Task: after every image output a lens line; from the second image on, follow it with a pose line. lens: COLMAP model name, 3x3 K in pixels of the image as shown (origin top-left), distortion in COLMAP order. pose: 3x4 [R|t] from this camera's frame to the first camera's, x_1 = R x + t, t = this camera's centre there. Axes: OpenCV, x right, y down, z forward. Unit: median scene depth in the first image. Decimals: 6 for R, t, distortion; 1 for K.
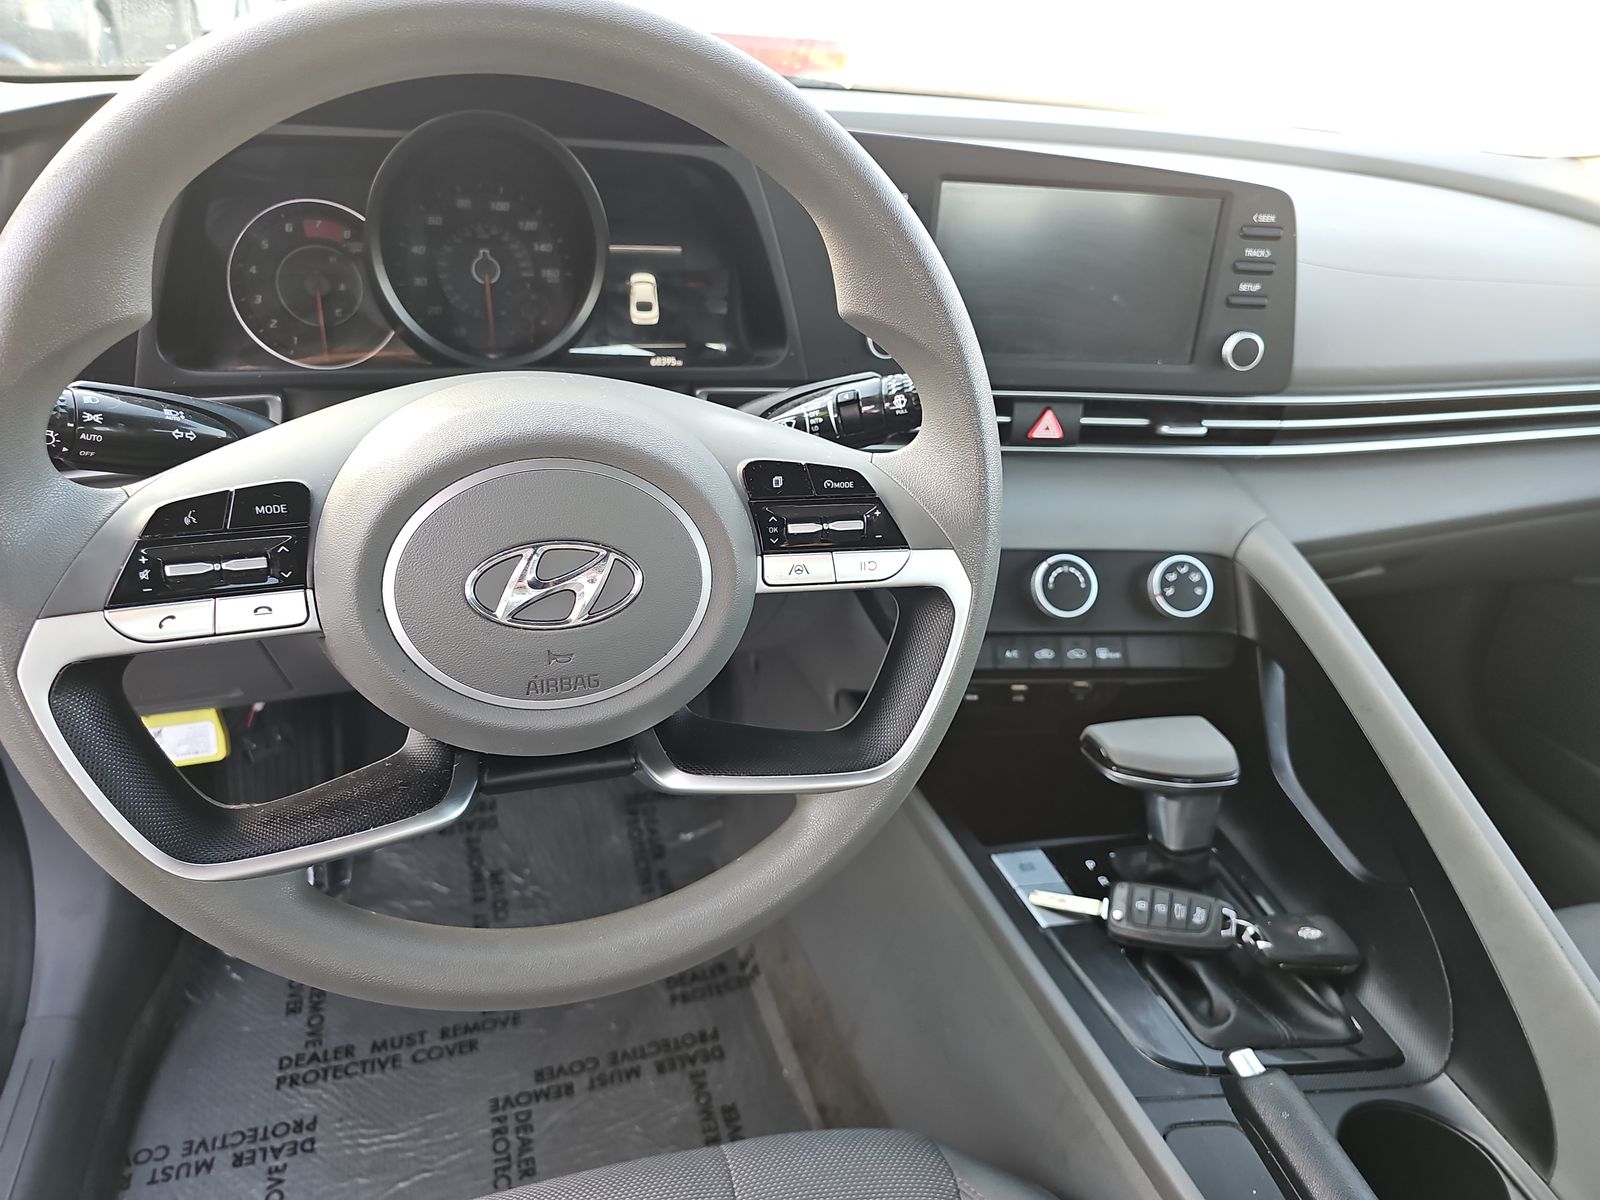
lens RADIAL K [[1064.6, 0, 767.1], [0, 1064.6, 608.5], [0, 0, 1]] dist [0.044949, -0.045516]
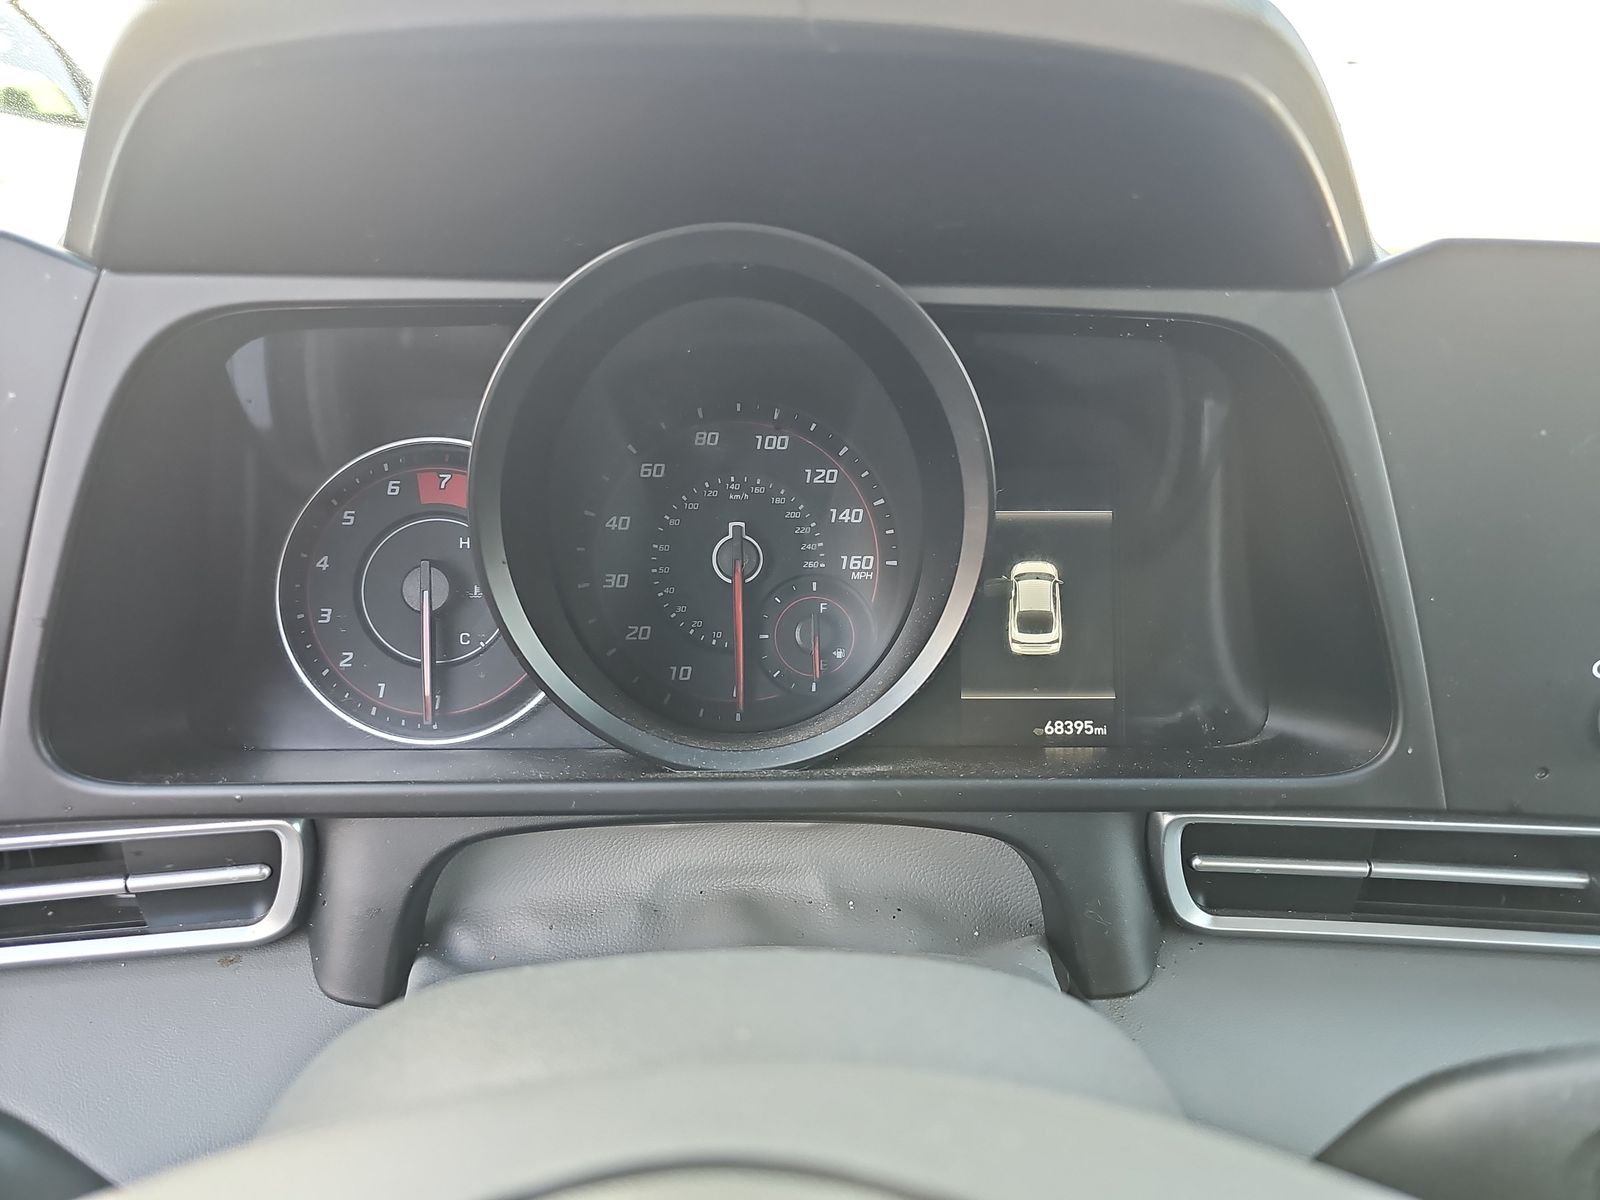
lens RADIAL K [[1064.6, 0, 798.3], [0, 1064.6, 614.7], [0, 0, 1]] dist [0.044949, -0.045516]
pose [[0.970142, 0.017540, -0.241902, -0.109609], [-0.067024, 0.977930, -0.197891, -0.191882], [0.233092, 0.208196, 0.949907, 0.528700]]
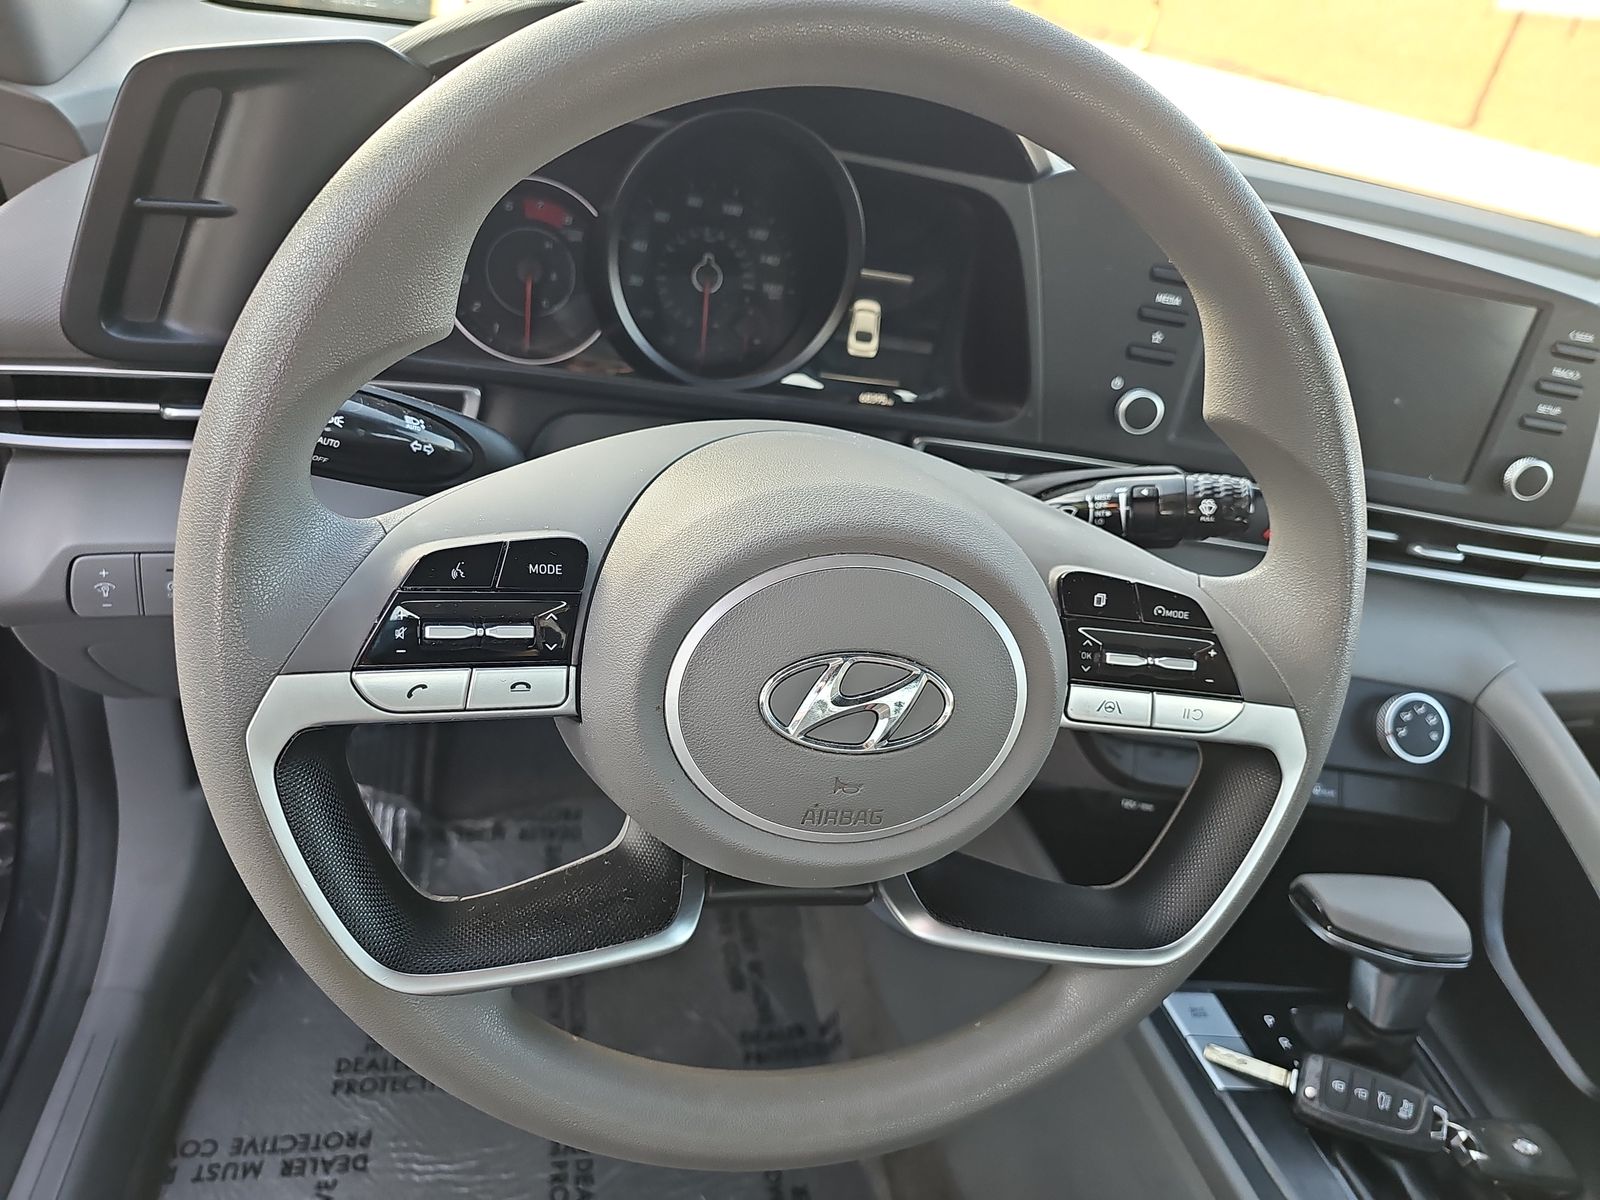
lens RADIAL K [[1064.6, 0, 768.6], [0, 1064.6, 609.5], [0, 0, 1]] dist [0.044949, -0.045516]
pose [[0.988908, 0.144660, -0.033686, -0.141275], [-0.144463, 0.989476, 0.008222, -0.051521], [0.034521, -0.003264, 0.999399, 0.090987]]
